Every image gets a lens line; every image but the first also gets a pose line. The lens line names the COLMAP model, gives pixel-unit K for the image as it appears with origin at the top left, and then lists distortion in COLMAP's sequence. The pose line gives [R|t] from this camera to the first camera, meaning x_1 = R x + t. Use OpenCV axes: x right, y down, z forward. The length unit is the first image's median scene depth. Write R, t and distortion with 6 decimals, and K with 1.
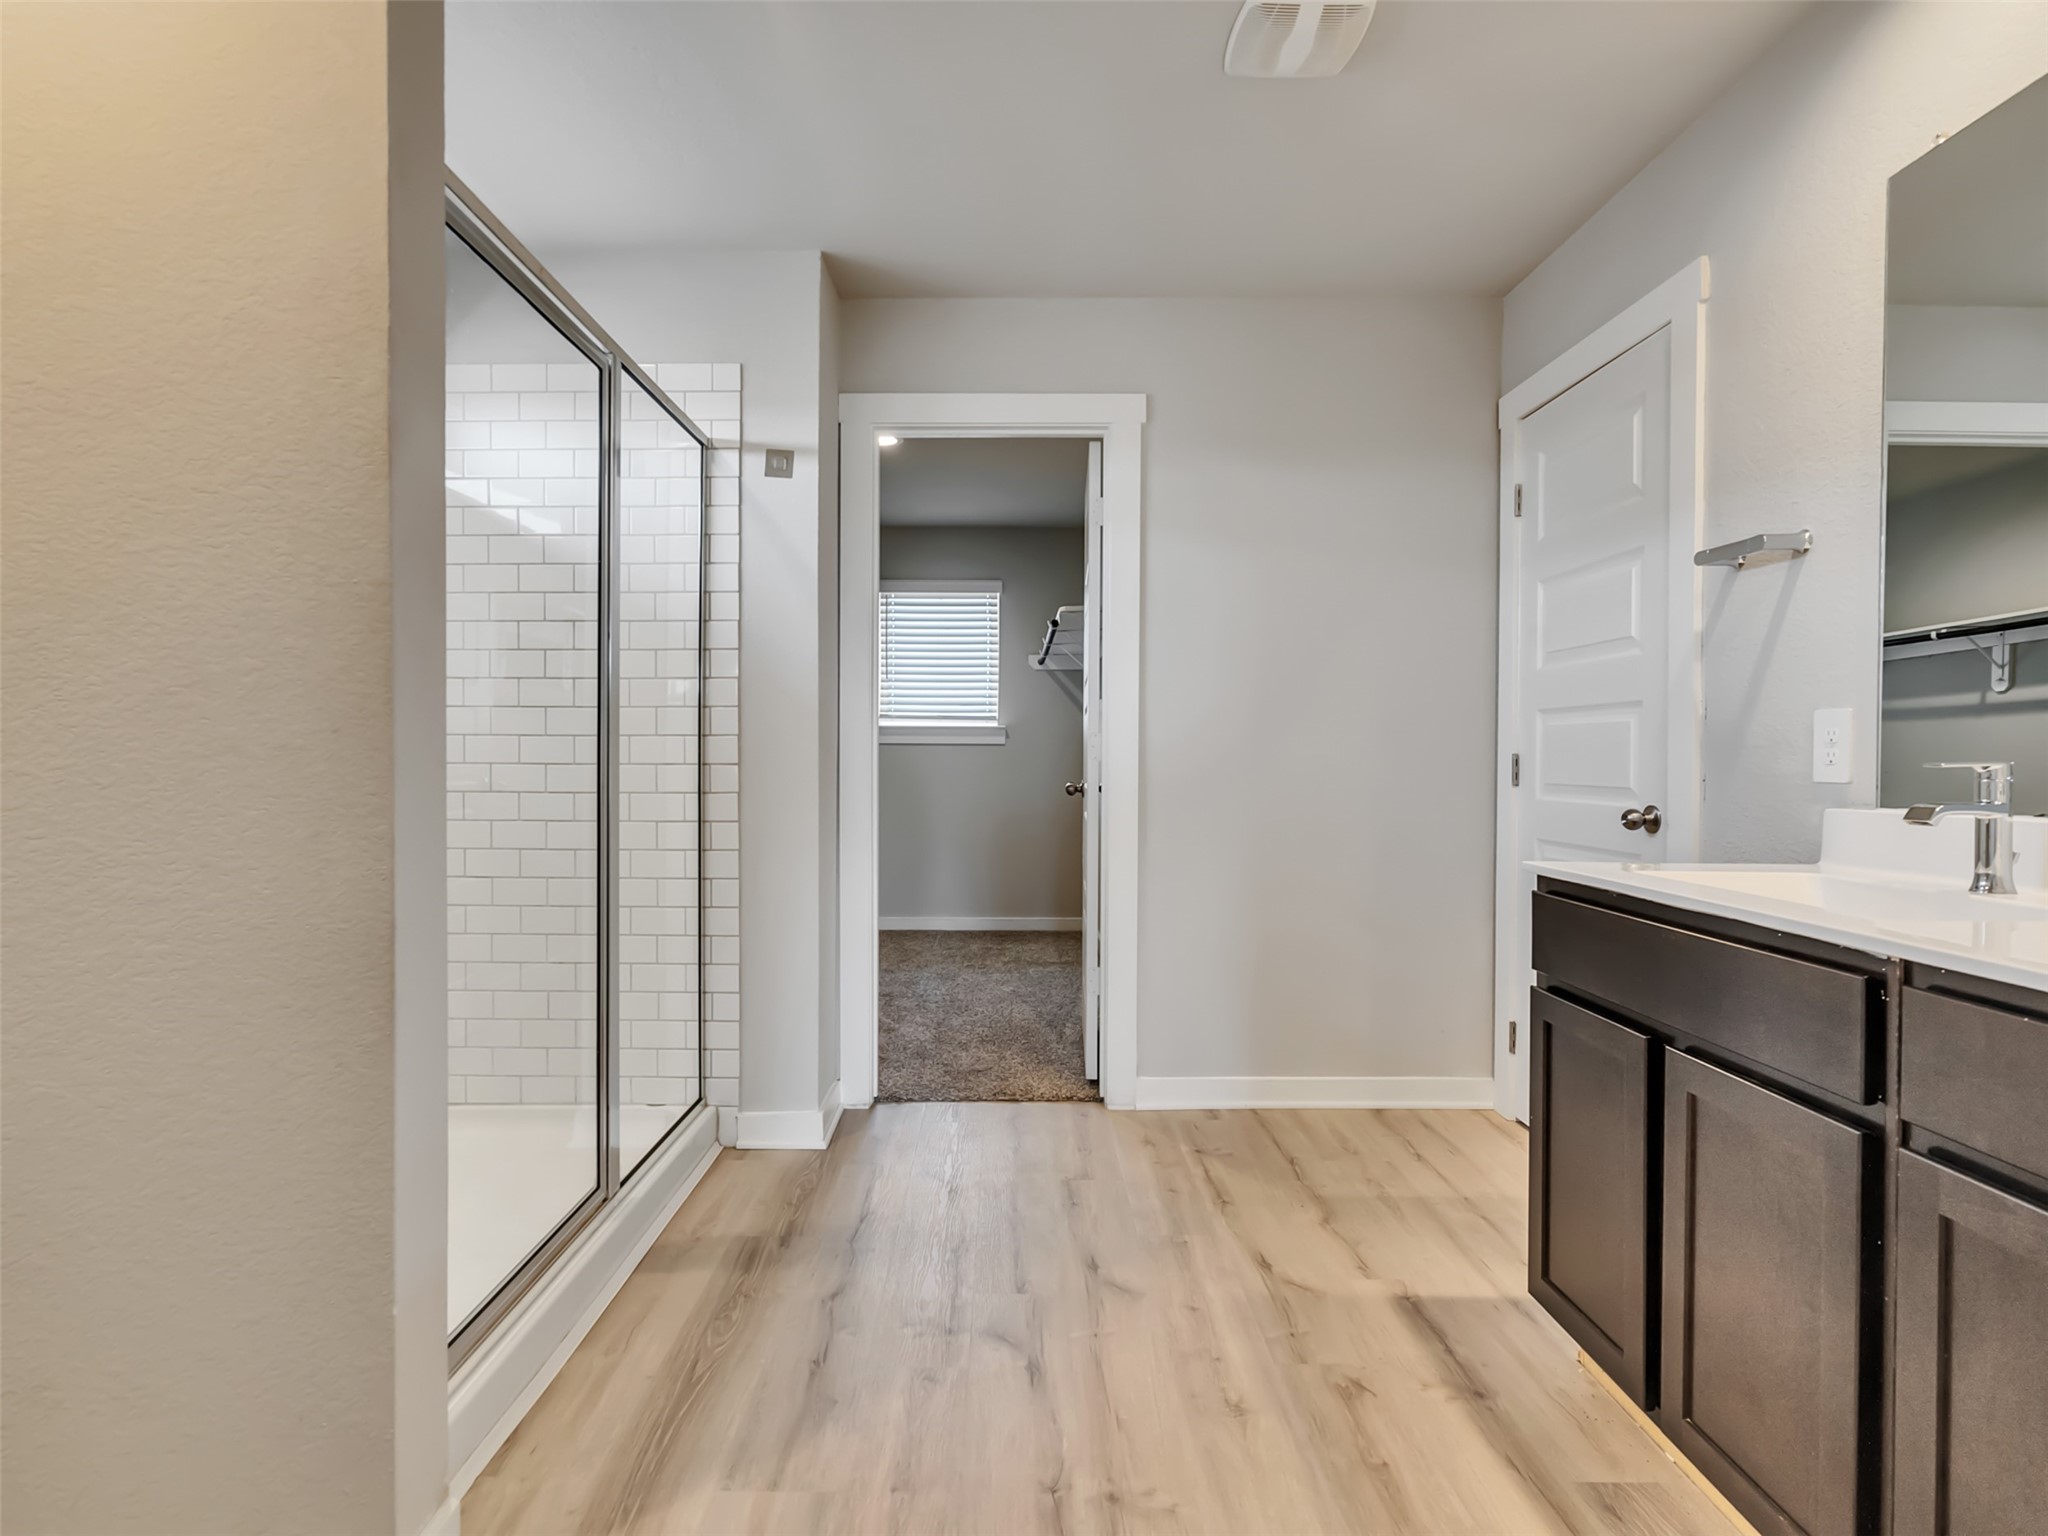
lens RADIAL K [[1053.5, 0, 1035.6], [0, 1053.5, 774.8], [0, 0, 1]] dist [0.002326, 0.001087]
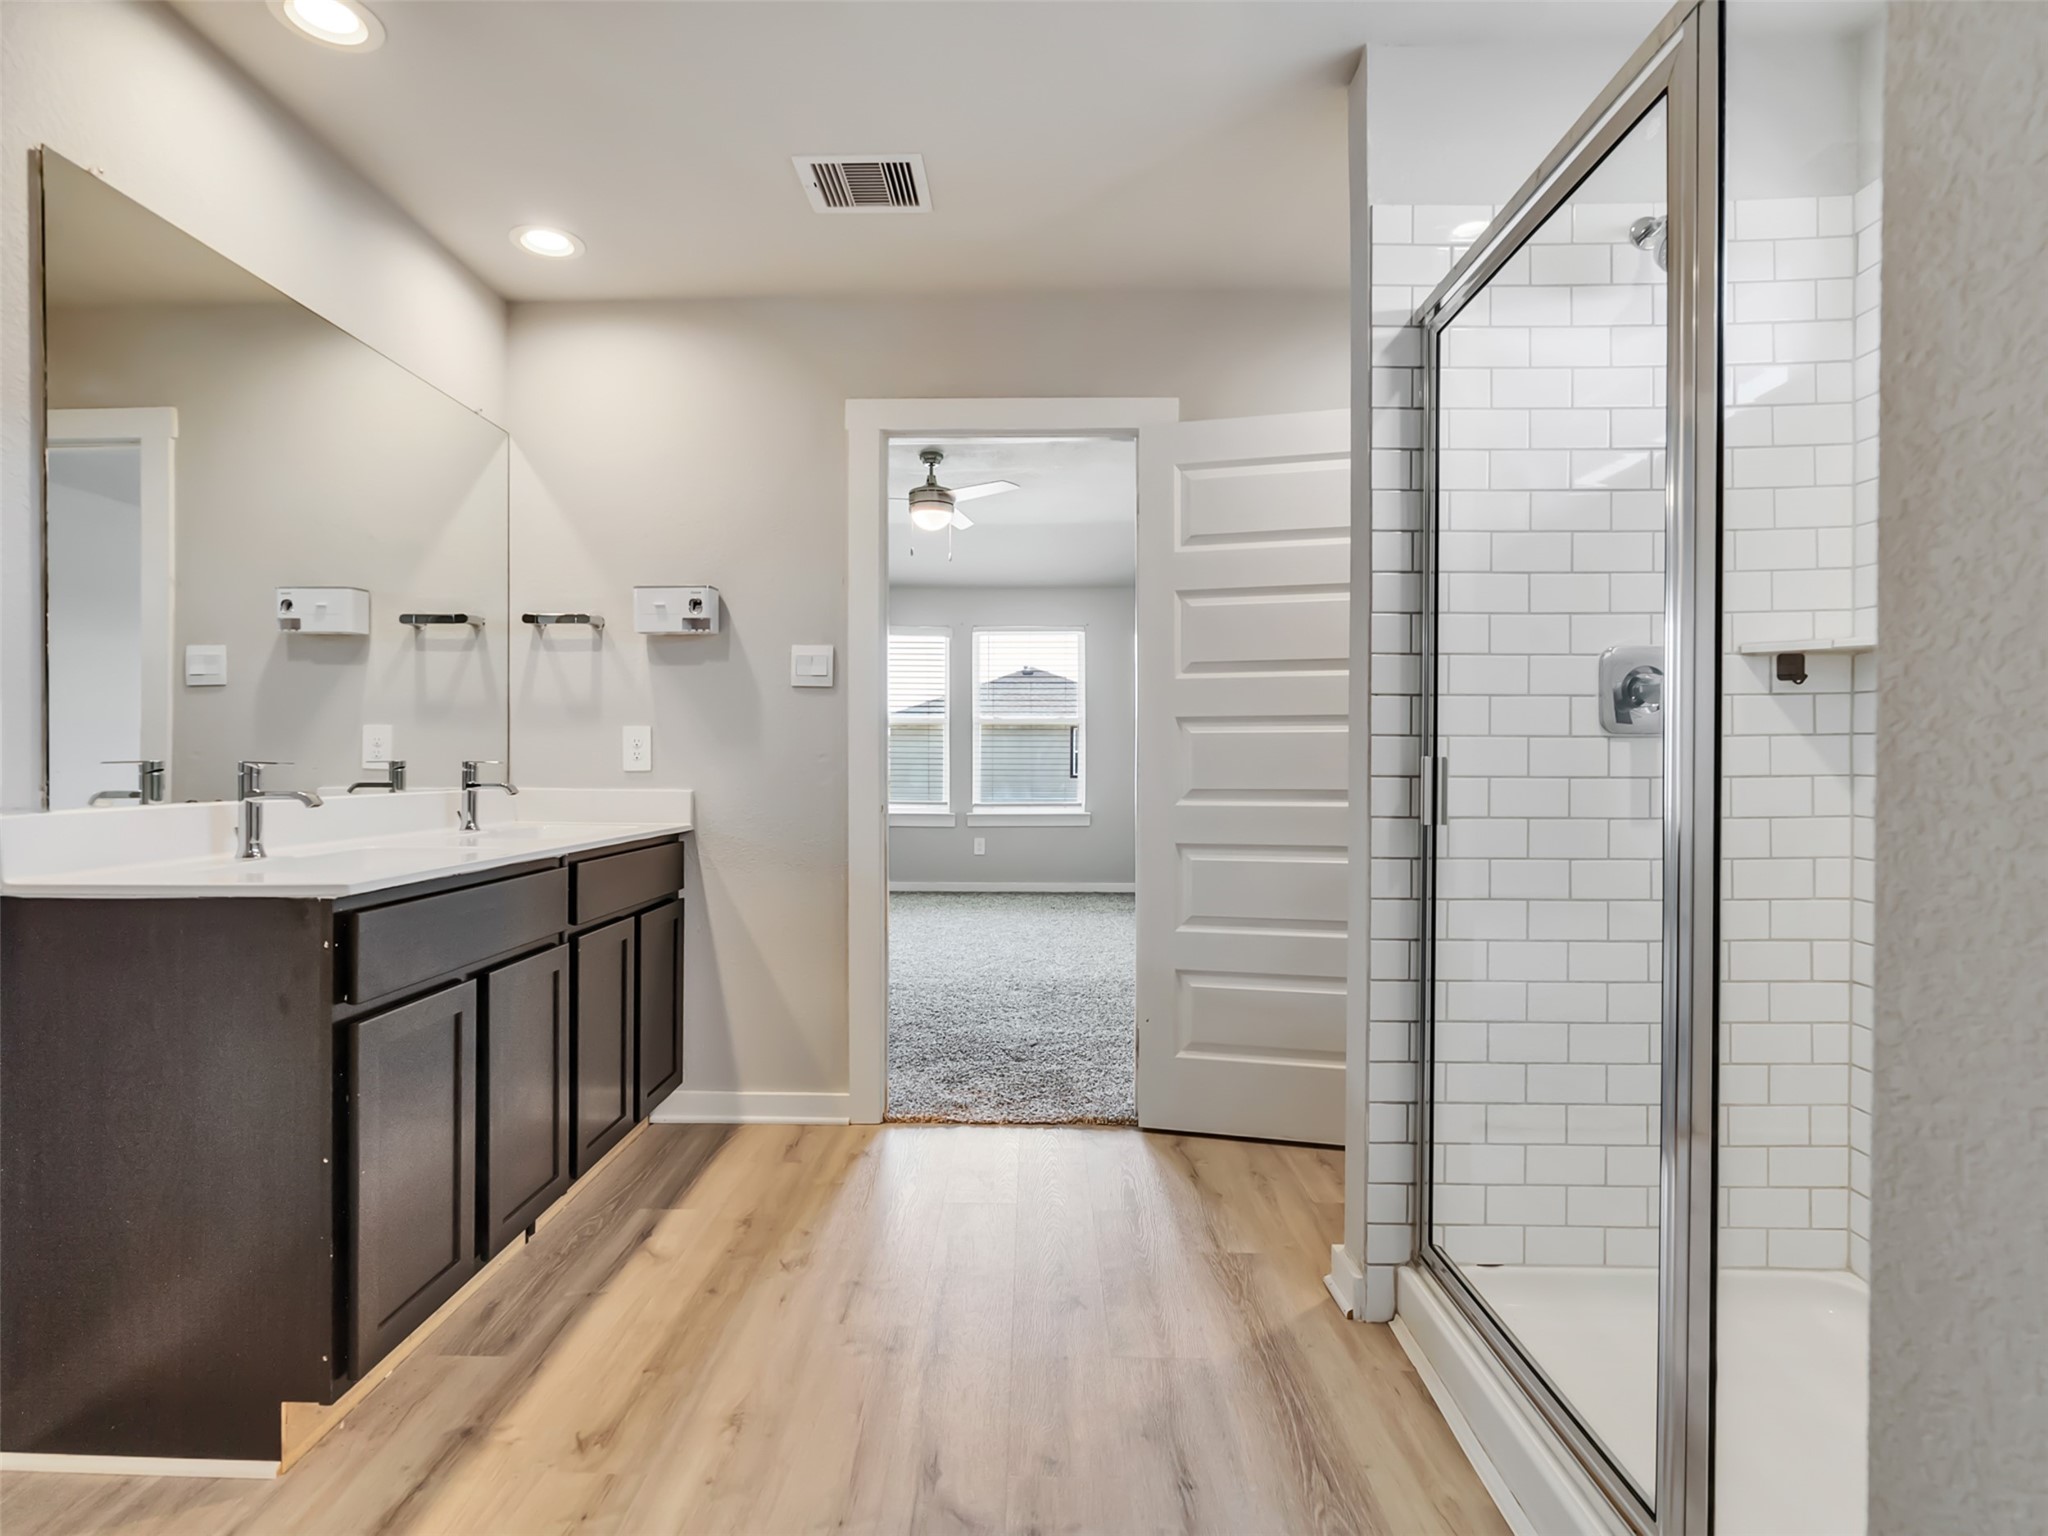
lens RADIAL K [[1053.5, 0, 1019.1], [0, 1053.5, 763.0], [0, 0, 1]] dist [0.002326, 0.001087]
pose [[-0.999065, -0.009471, 0.042185, -0.109902], [-0.008860, 0.999853, 0.014646, -0.031587], [-0.042317, 0.014259, -0.999002, 1.951244]]
